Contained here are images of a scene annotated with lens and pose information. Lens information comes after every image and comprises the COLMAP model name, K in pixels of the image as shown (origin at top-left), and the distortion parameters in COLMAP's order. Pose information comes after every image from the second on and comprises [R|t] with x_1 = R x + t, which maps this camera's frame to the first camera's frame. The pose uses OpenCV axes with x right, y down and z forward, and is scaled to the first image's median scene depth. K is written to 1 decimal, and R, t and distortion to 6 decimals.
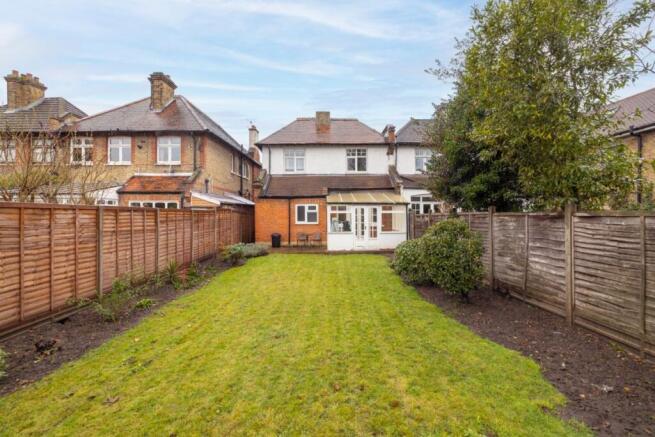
lens RADIAL K [[277.2, 0, 328.1], [0, 277.2, 217.2], [0, 0, 1]] dist [0.001855, 0.000200]
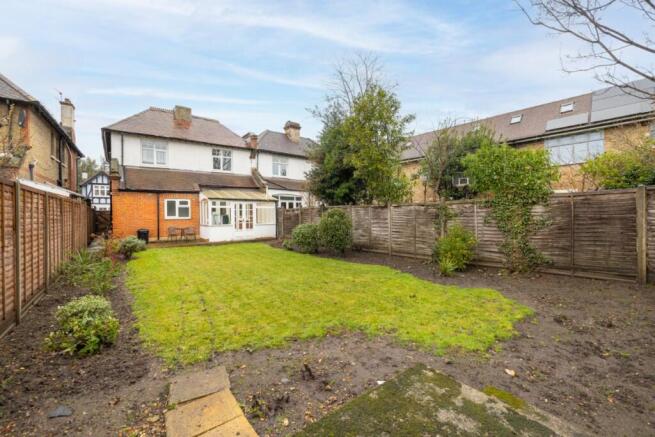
lens RADIAL K [[277.2, 0, 328.1], [0, 277.2, 217.2], [0, 0, 1]] dist [0.001855, 0.000200]
pose [[0.809933, -0.008831, 0.586456, -0.226576], [0.009166, 0.999955, 0.002399, 0.021189], [-0.586451, 0.003433, 0.809978, -0.134473]]
